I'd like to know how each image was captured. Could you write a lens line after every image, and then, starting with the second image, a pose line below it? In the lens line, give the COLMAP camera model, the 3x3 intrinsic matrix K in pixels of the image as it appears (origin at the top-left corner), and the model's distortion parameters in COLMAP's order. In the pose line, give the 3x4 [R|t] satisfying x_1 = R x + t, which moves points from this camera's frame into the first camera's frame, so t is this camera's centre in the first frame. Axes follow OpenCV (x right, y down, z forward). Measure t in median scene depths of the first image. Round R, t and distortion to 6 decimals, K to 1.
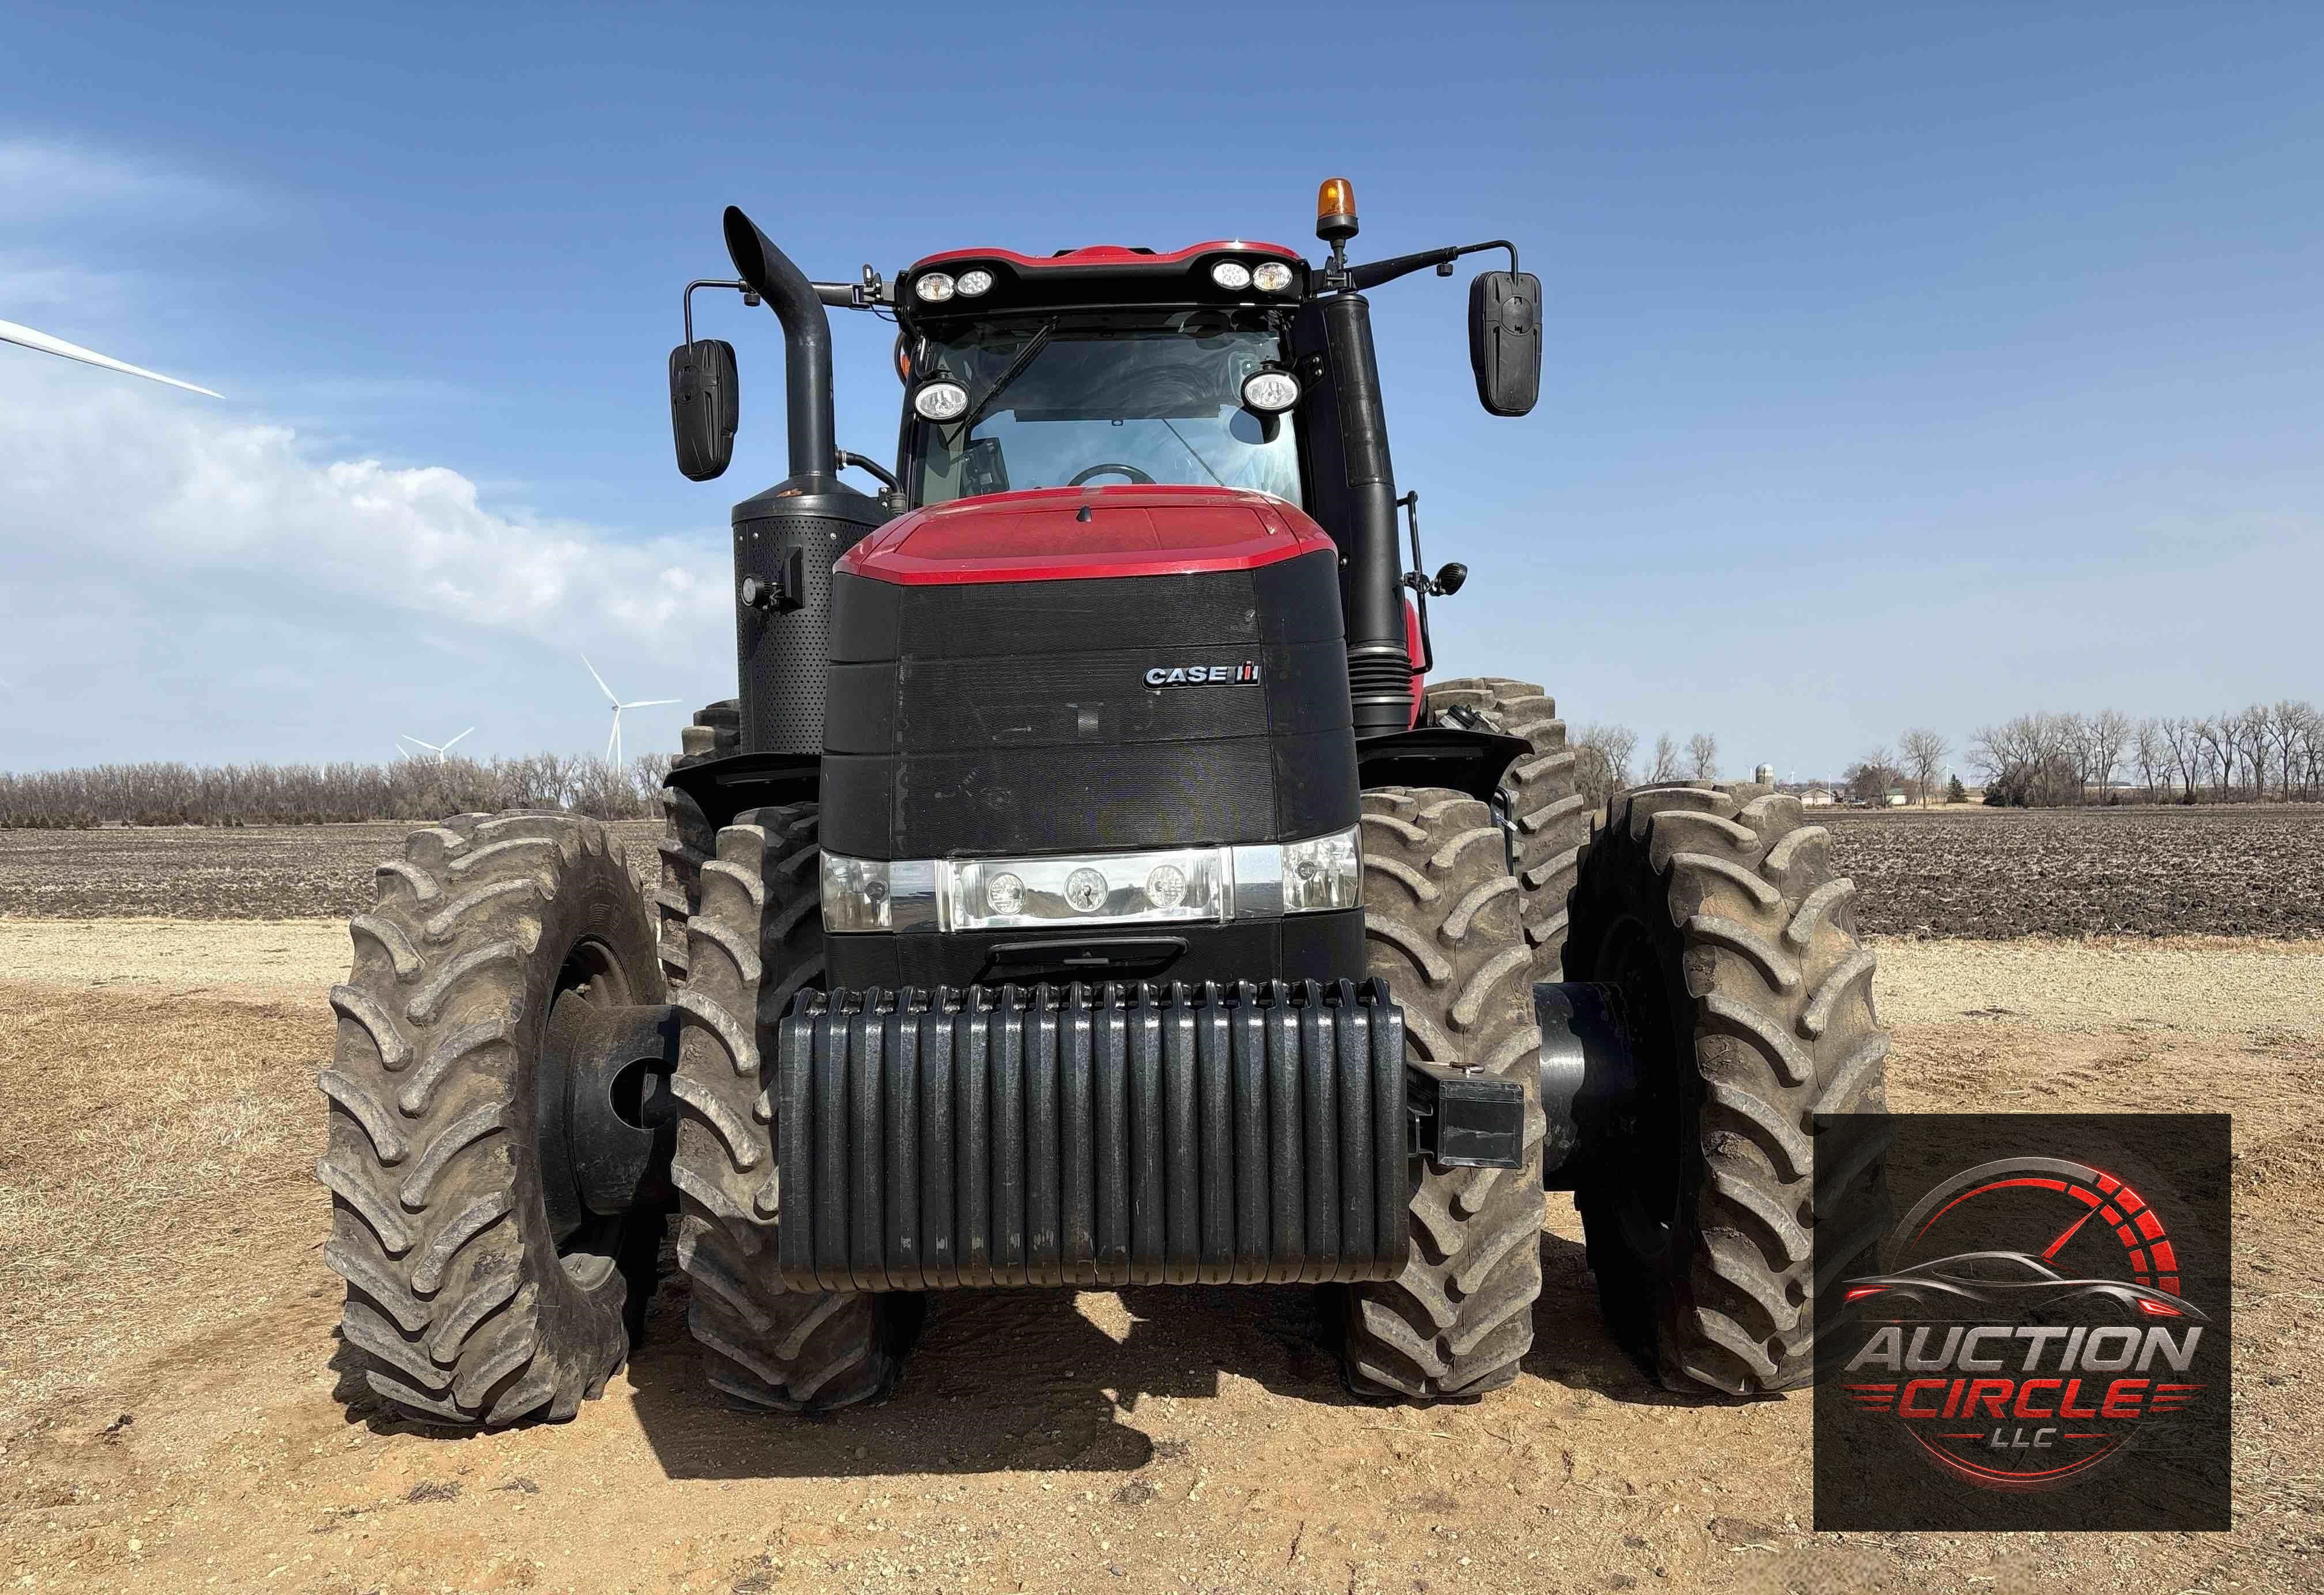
lens RADIAL K [[1829.5, 0, 1177.5], [0, 1829.5, 839.8], [0, 0, 1]] dist [0.060627, -0.016734]
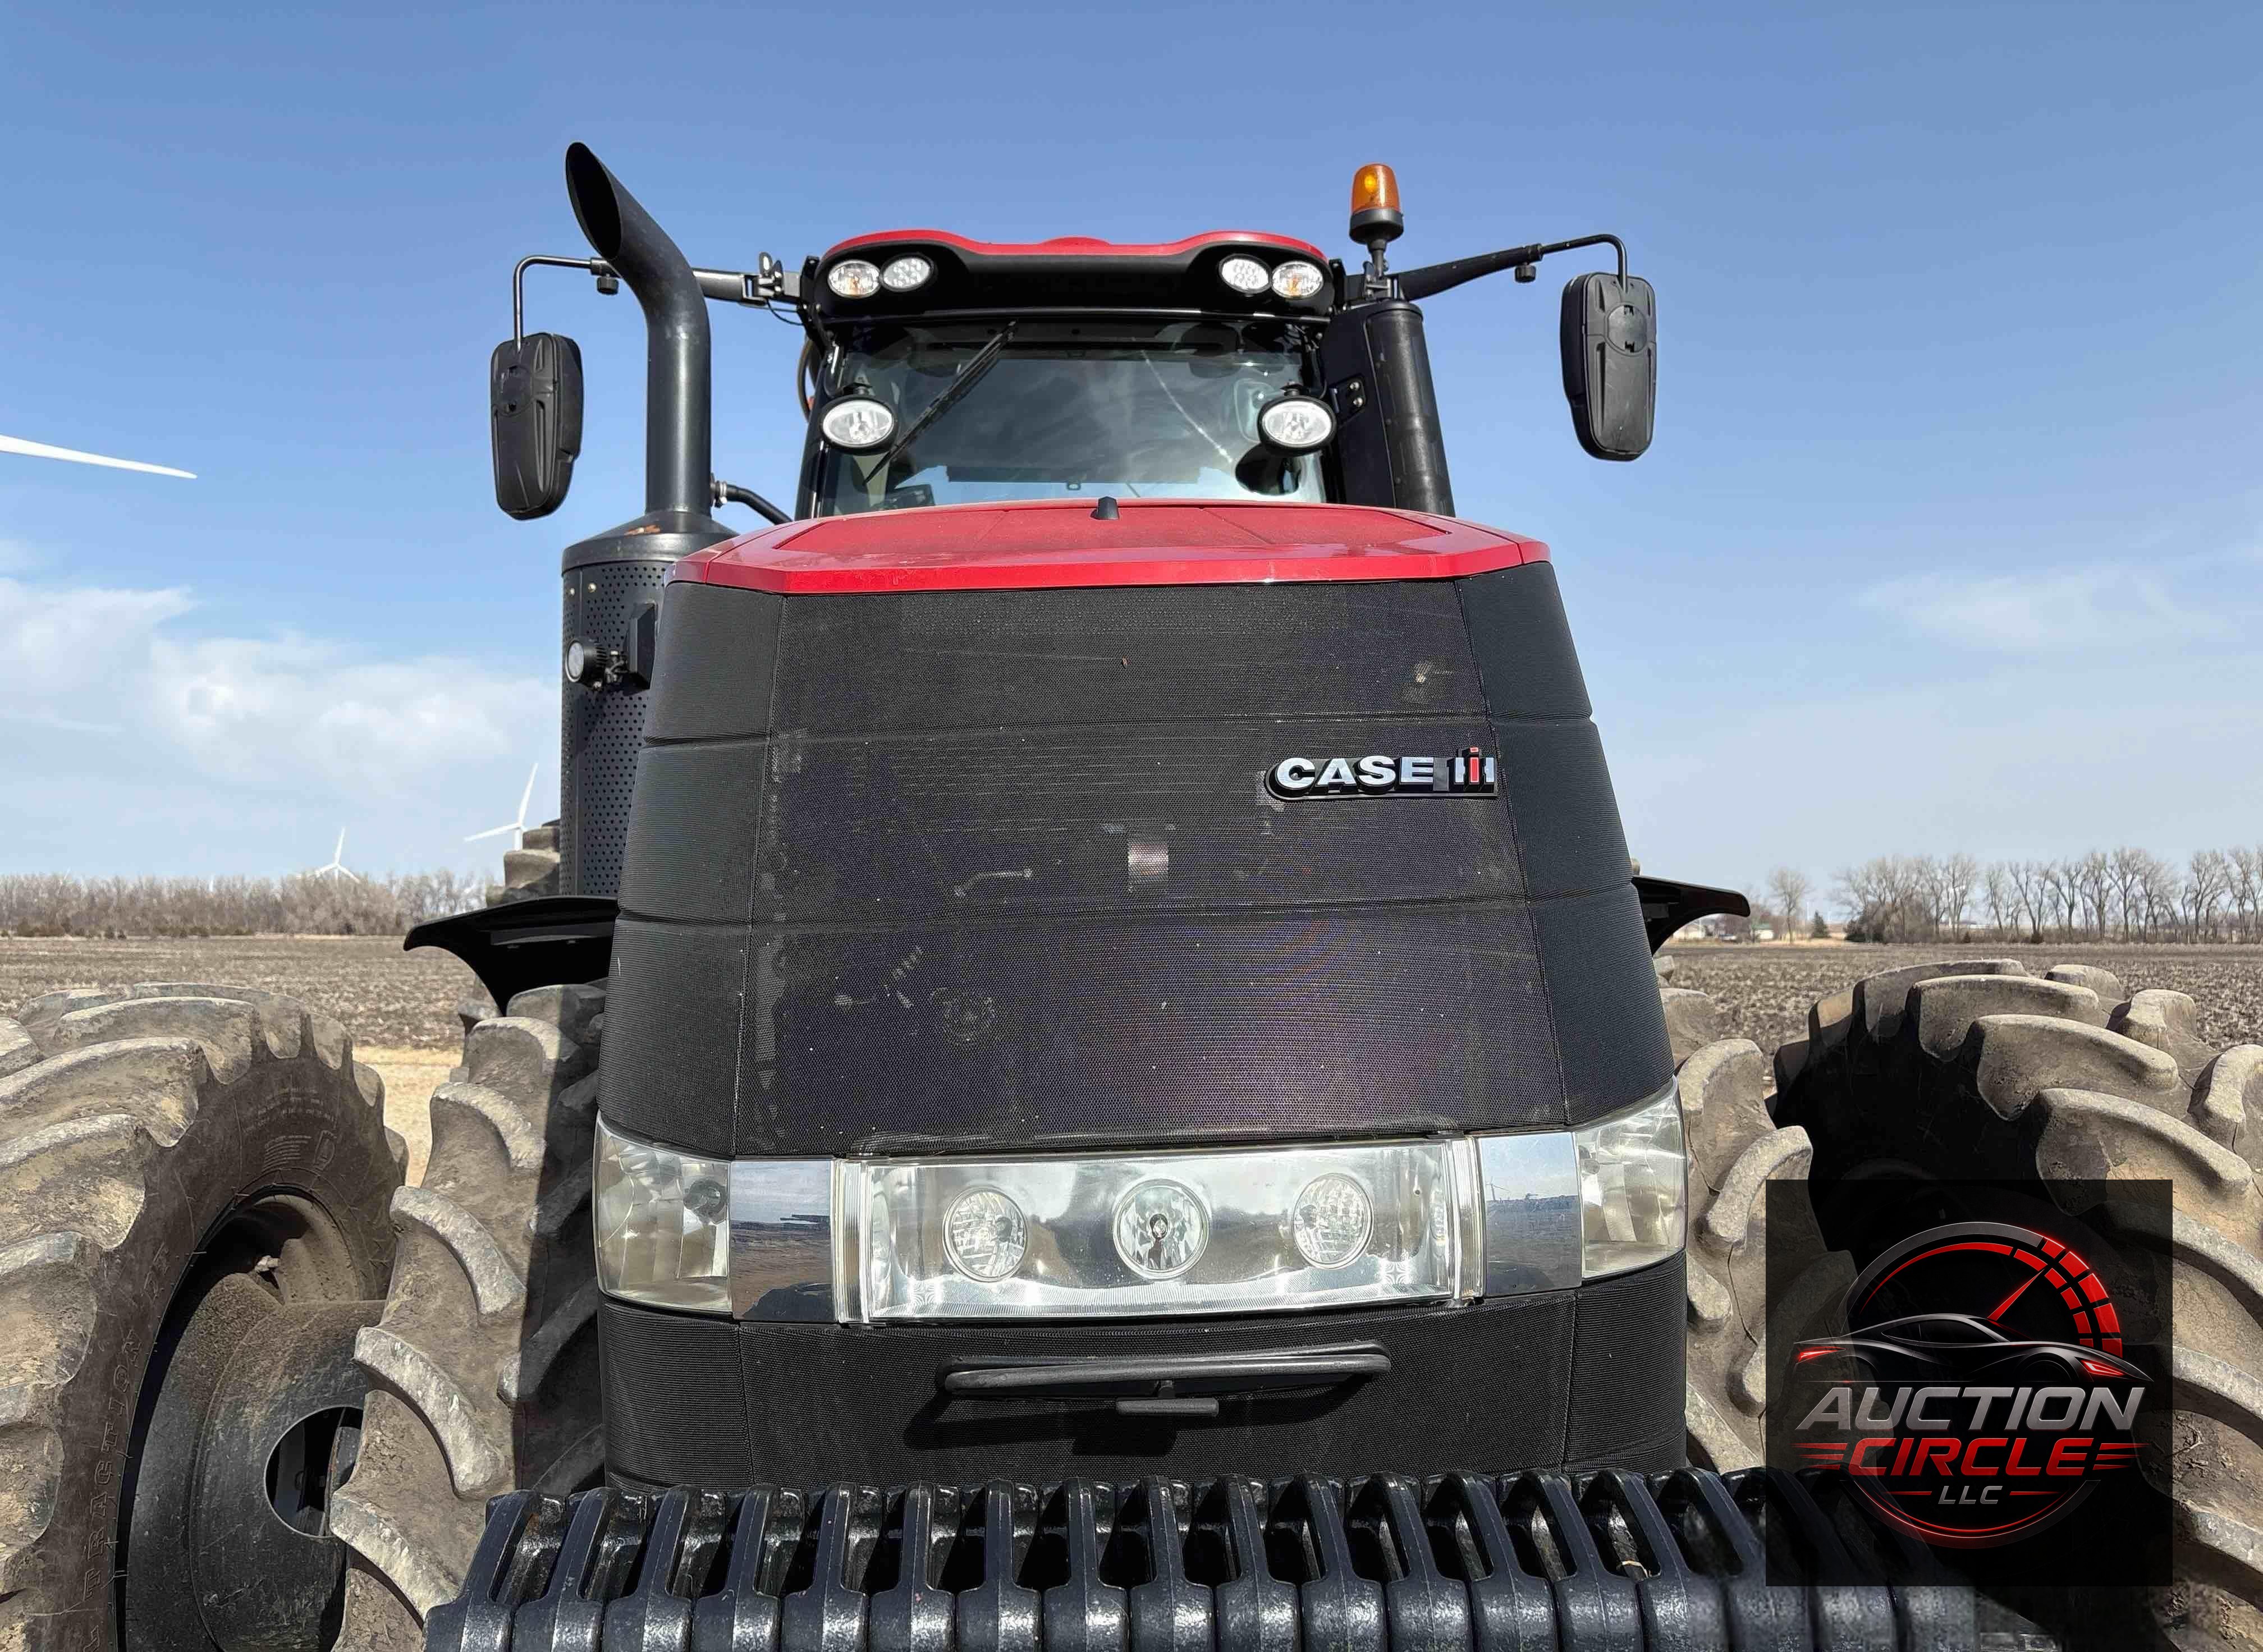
lens RADIAL K [[1711.3, 0, 1167.7], [0, 1711.3, 828.5], [0, 0, 1]] dist [0.029411, -0.020861]
pose [[0.998050, 0.017424, 0.059940, -0.042364], [-0.012851, 0.997036, -0.075850, -0.022730], [-0.061084, 0.074932, 0.995316, 0.313859]]
